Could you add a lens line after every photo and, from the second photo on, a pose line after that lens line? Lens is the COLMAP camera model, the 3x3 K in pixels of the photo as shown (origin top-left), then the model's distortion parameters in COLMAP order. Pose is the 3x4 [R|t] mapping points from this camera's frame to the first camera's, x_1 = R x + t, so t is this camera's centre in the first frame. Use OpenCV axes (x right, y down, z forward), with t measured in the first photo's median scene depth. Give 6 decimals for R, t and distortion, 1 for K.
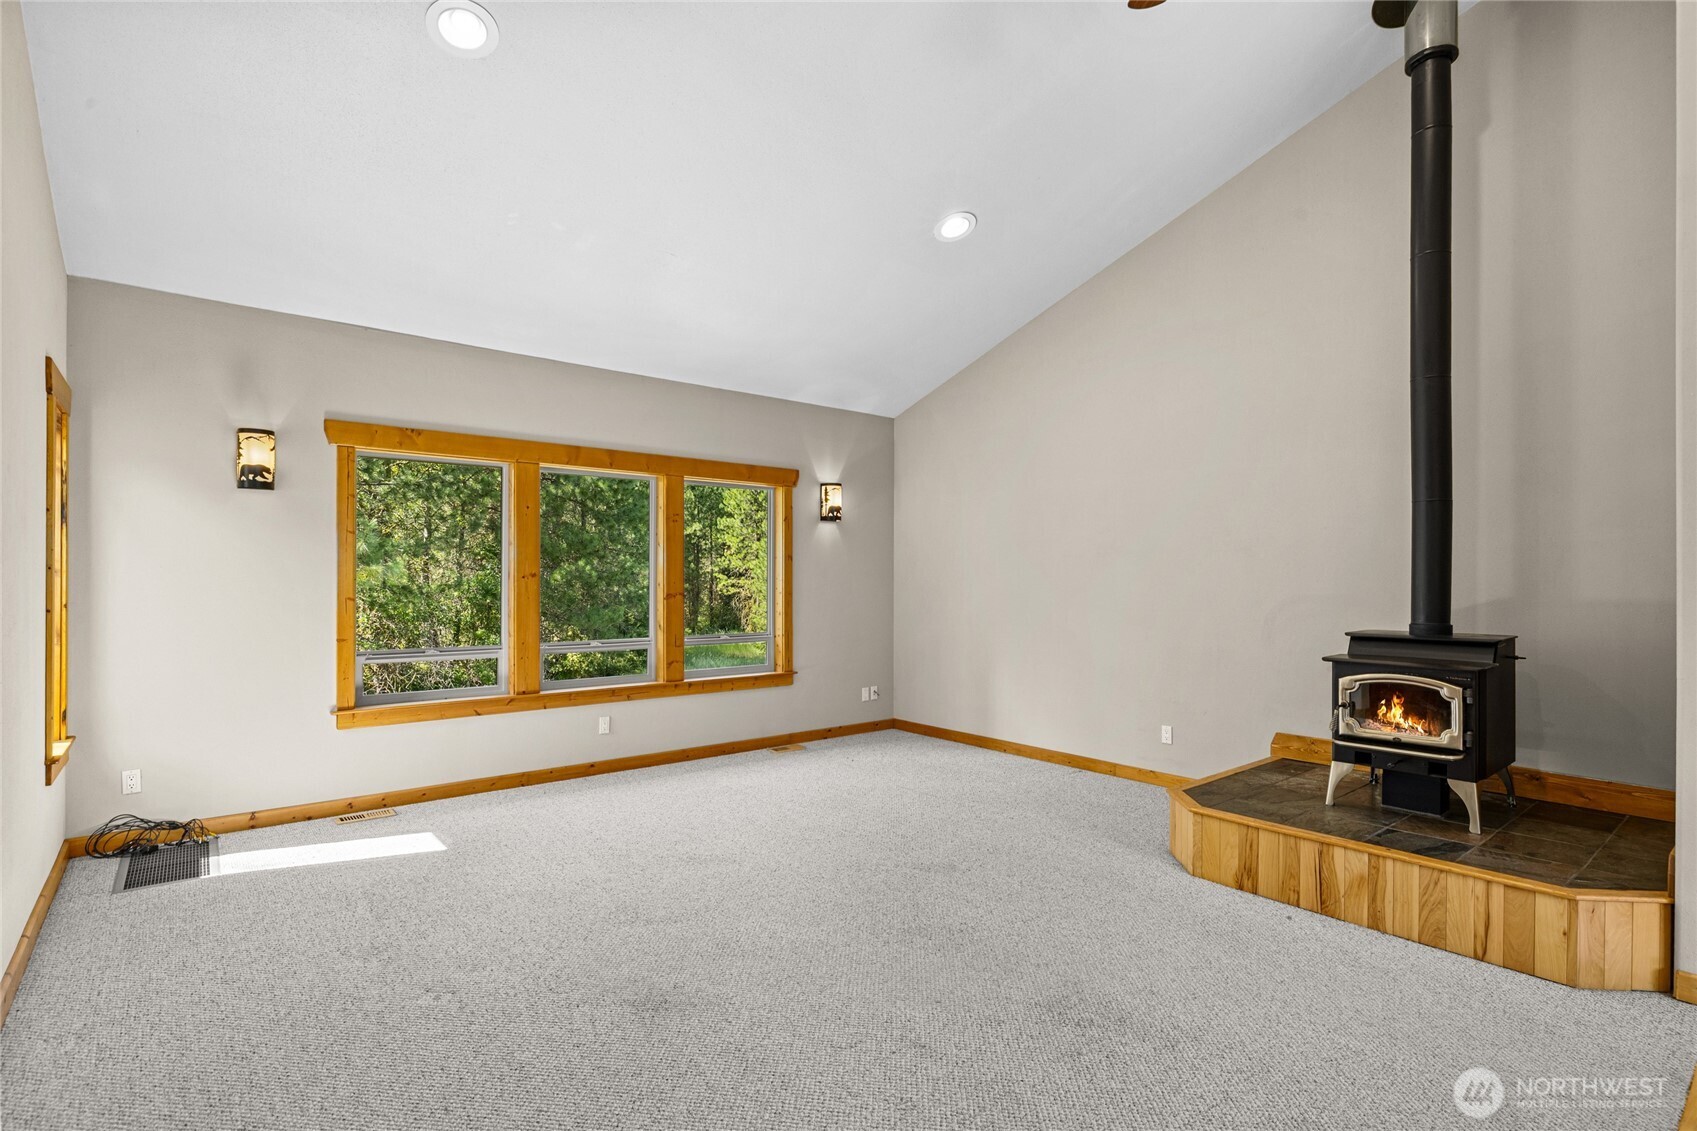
lens RADIAL K [[818.3, 0, 849.9], [0, 818.3, 580.1], [0, 0, 1]] dist [-0.003755, 0.002284]
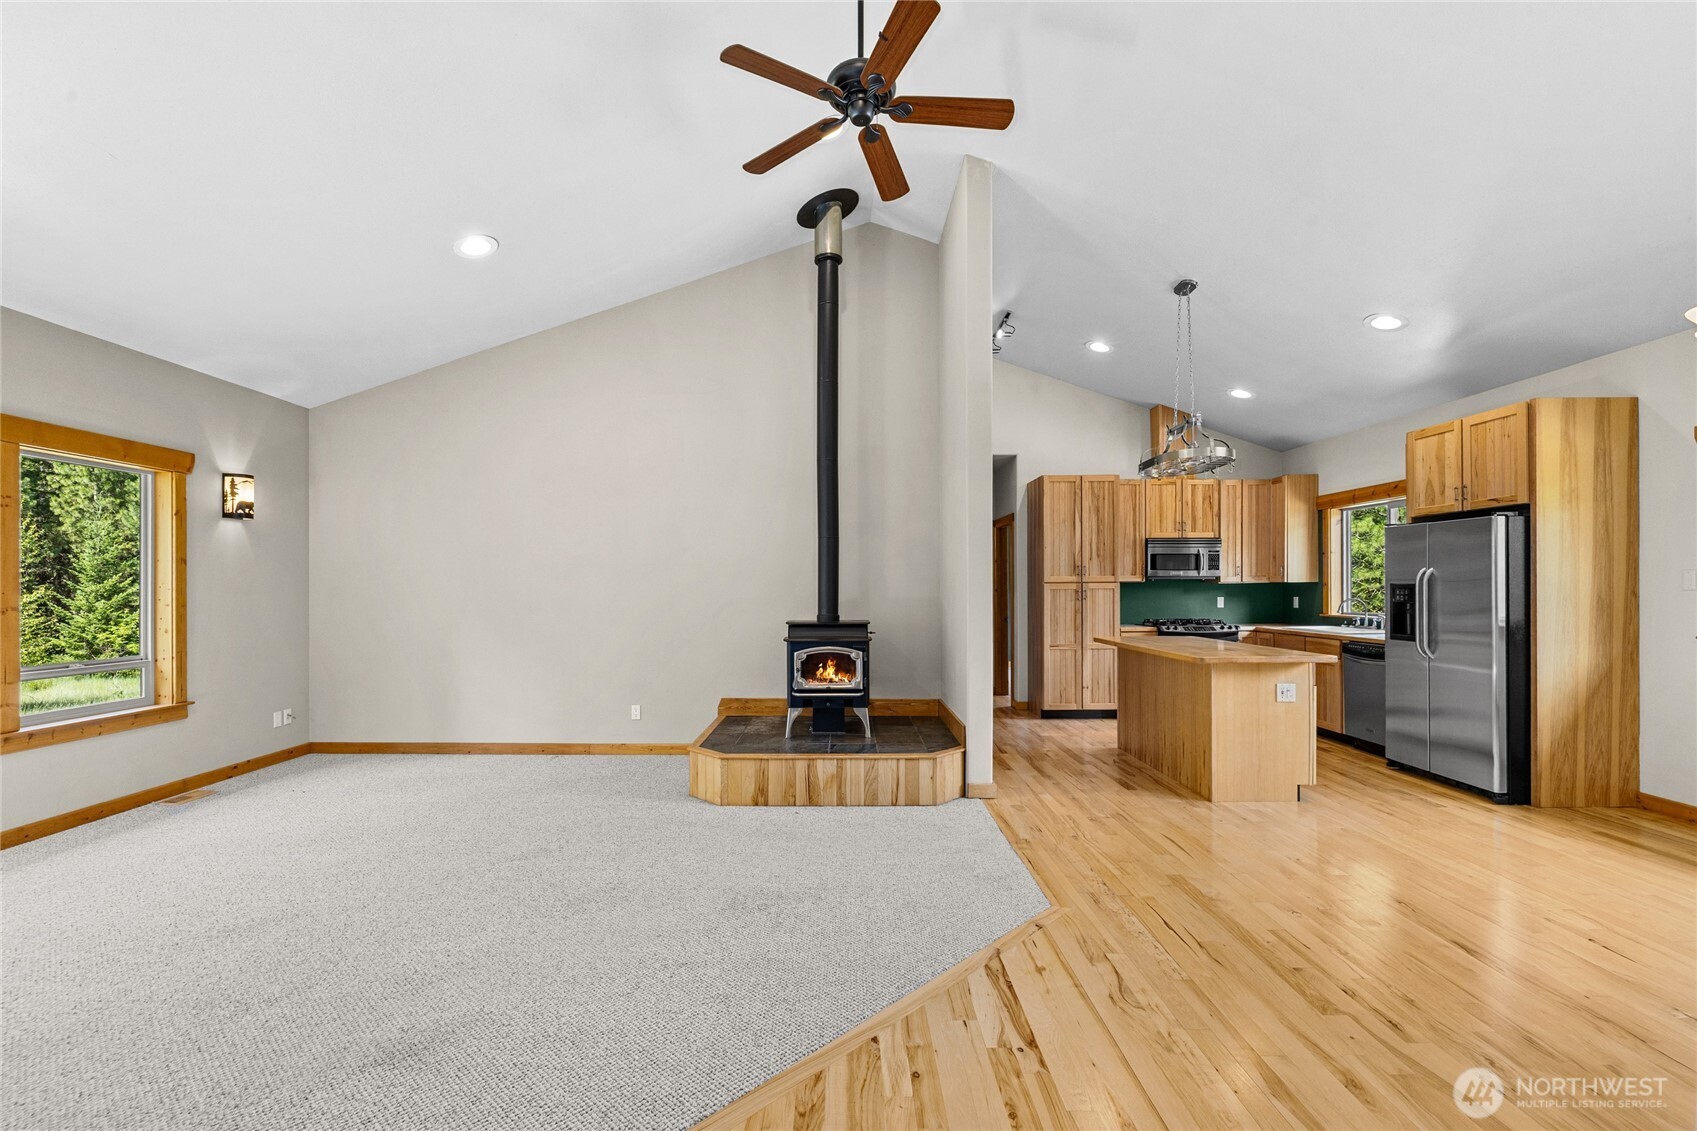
lens RADIAL K [[740.5, 0, 836.2], [0, 740.5, 589.8], [0, 0, 1]] dist [0.003485, 0.000631]
pose [[0.639508, -0.004705, 0.768770, -0.403254], [0.002672, 0.999989, 0.003898, -0.000768], [-0.768779, -0.000439, 0.639514, 0.067318]]
